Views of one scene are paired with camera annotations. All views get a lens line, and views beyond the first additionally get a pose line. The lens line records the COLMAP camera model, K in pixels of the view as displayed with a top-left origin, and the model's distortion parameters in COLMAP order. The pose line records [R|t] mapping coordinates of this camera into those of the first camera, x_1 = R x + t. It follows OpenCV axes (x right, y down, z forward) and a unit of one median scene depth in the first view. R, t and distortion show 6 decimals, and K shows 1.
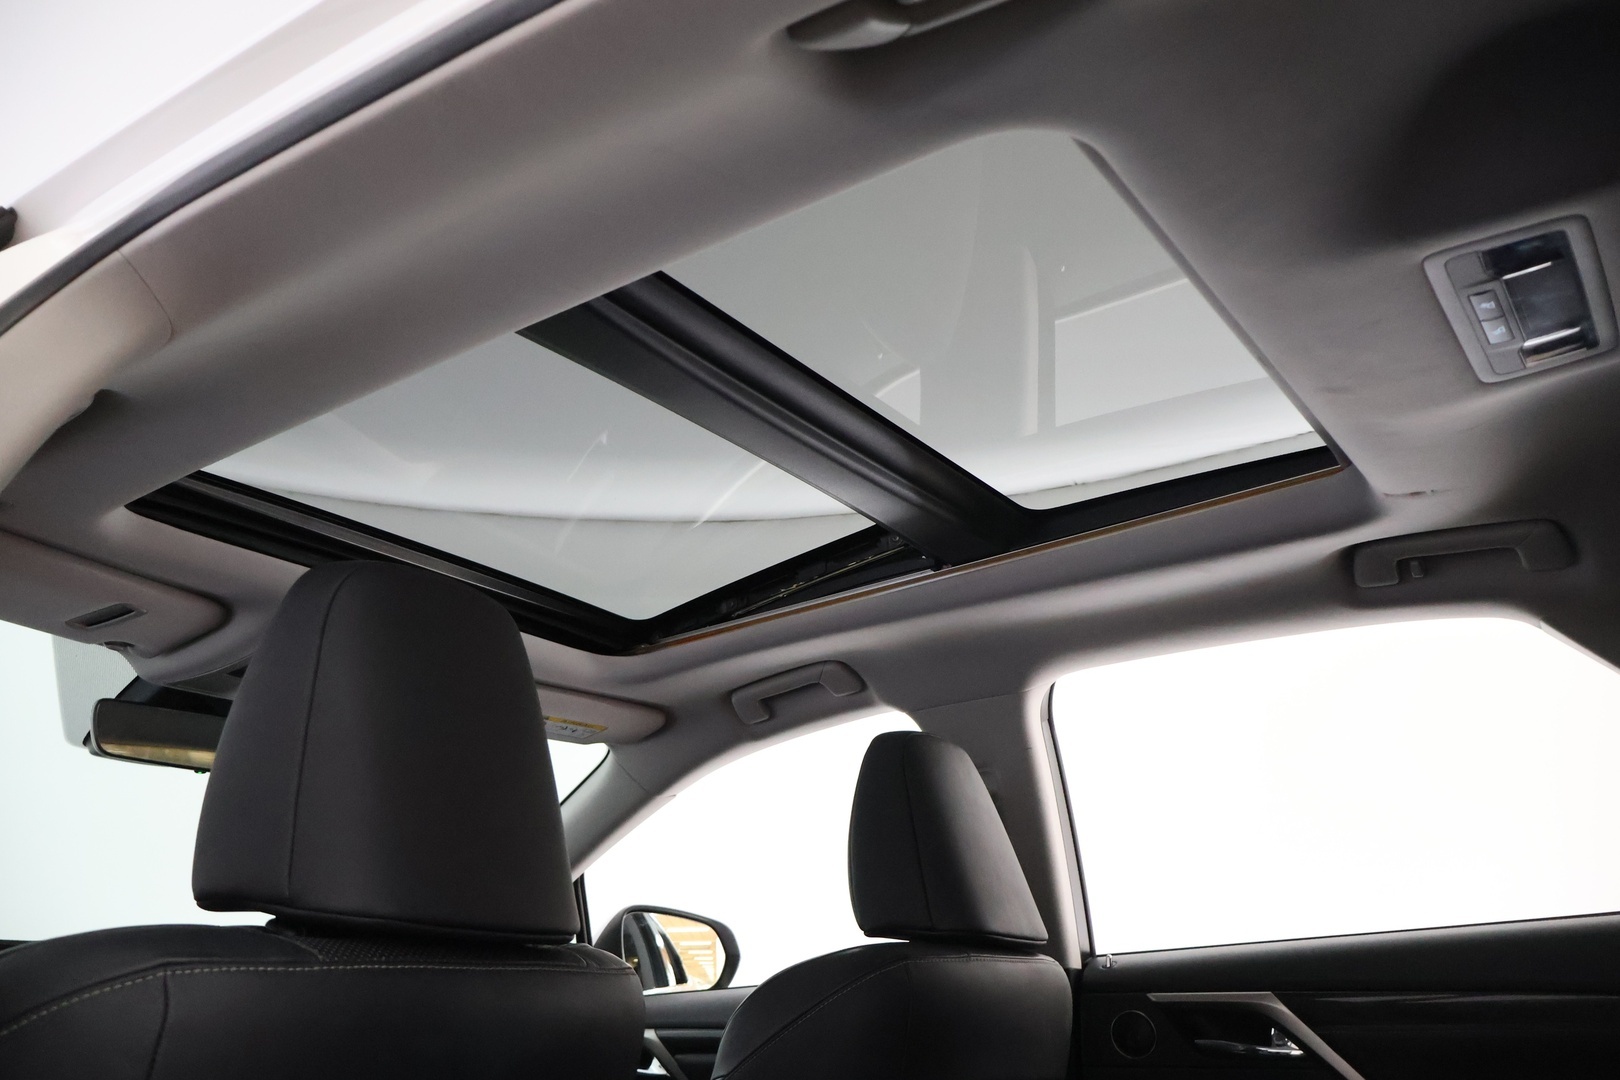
lens RADIAL K [[1391.5, 0, 799.5], [0, 1391.5, 541.5], [0, 0, 1]] dist [-0.001242, 0.002381]
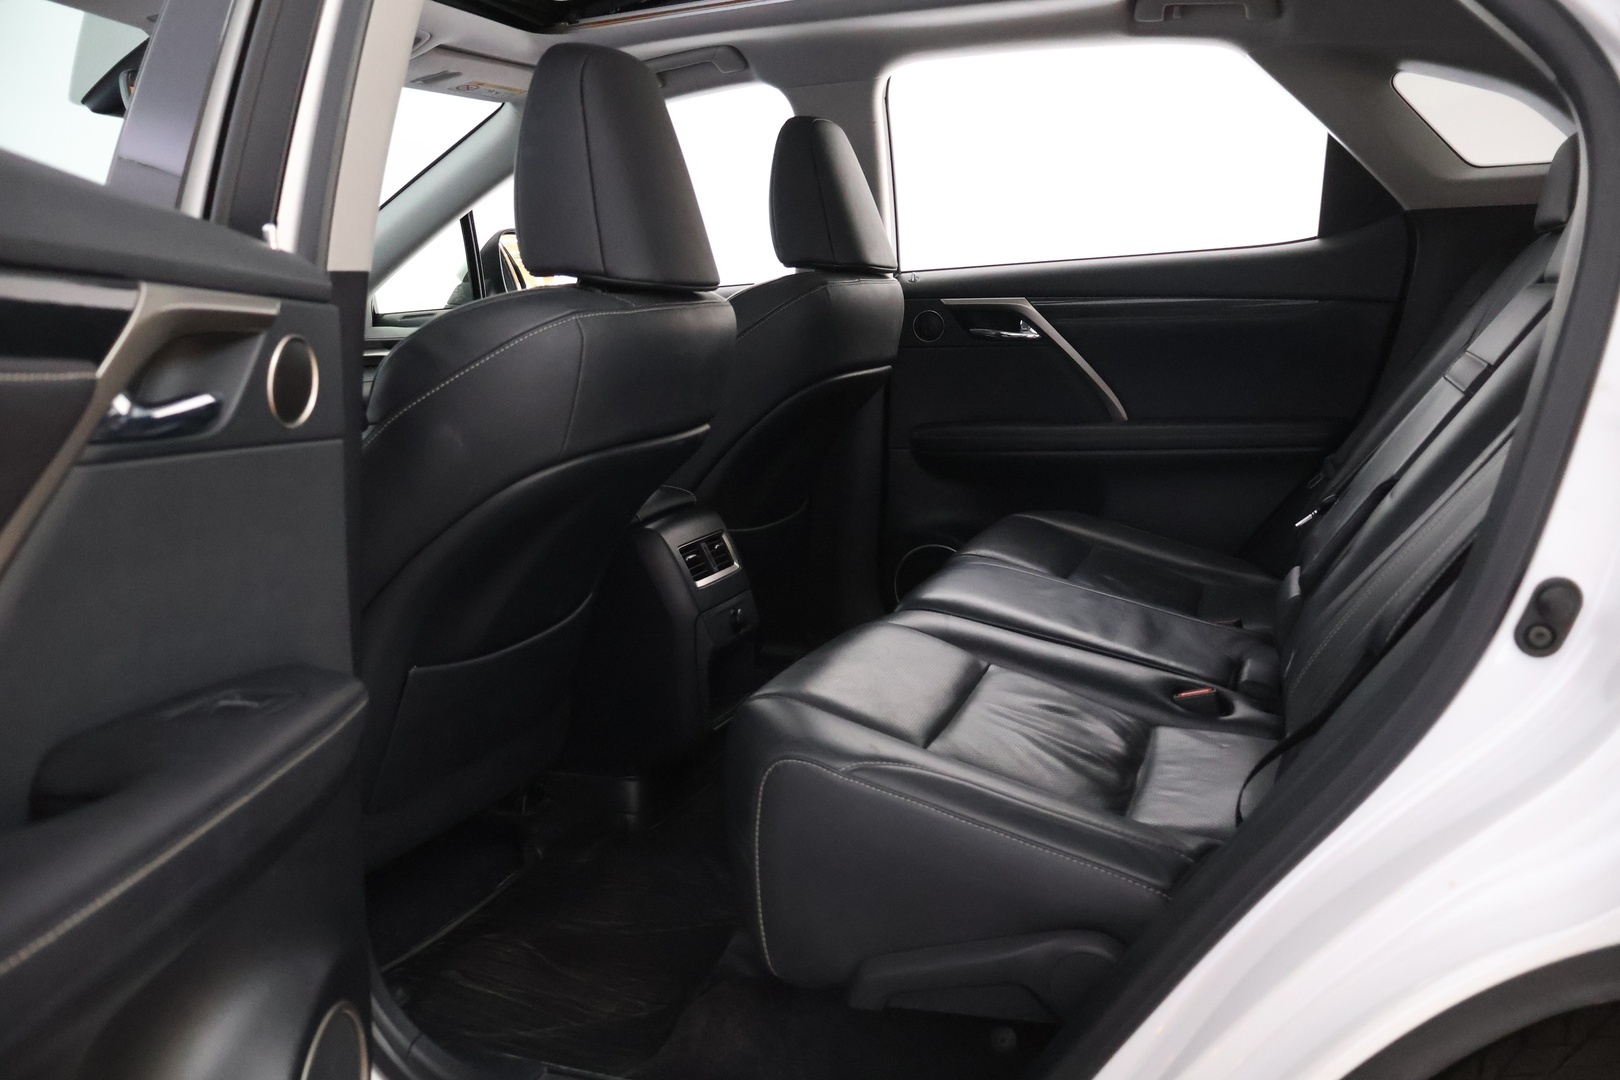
lens RADIAL K [[1391.5, 0, 814.1], [0, 1391.5, 546.7], [0, 0, 1]] dist [-0.001242, 0.002381]
pose [[0.967439, -0.057672, 0.246445, -0.260042], [-0.069098, 0.876525, 0.476370, -0.134272], [-0.243489, -0.477888, 0.844000, -0.323021]]
